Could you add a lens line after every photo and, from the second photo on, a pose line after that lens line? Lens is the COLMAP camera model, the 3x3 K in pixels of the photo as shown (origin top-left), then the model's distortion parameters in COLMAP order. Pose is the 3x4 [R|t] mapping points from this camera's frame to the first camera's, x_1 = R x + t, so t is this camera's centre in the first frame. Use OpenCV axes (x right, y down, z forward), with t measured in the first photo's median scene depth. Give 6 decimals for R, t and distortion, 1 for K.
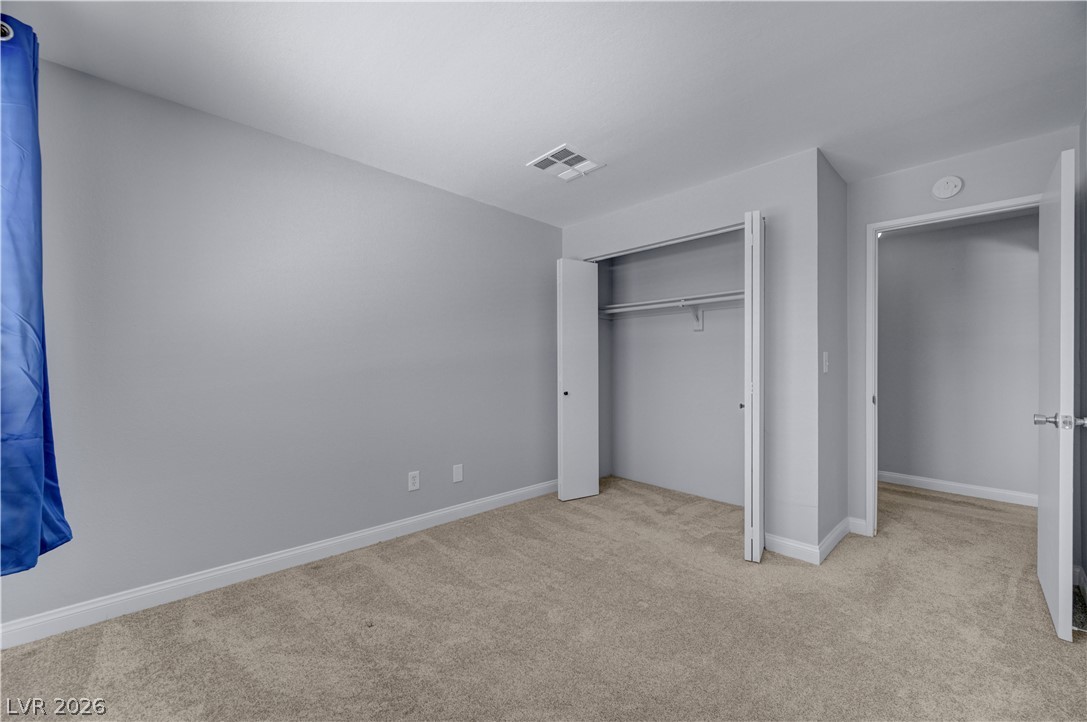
lens RADIAL K [[432.6, 0, 544.1], [0, 432.6, 367.8], [0, 0, 1]] dist [0.000578, 0.000140]
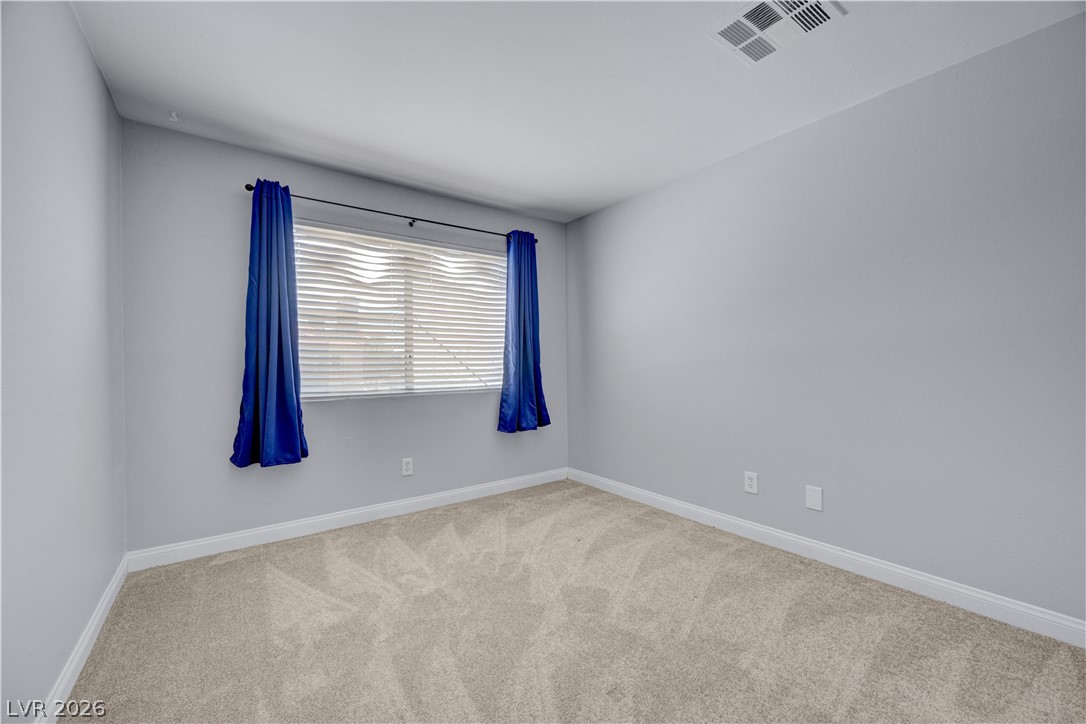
lens RADIAL K [[432.2, 0, 543.6], [0, 432.2, 368.8], [0, 0, 1]] dist [0.000578, 0.000140]
pose [[-0.123815, 0.015108, -0.992190, 0.662154], [0.000751, 0.999885, 0.015131, 0.011038], [0.992305, 0.001128, -0.123812, 0.704288]]
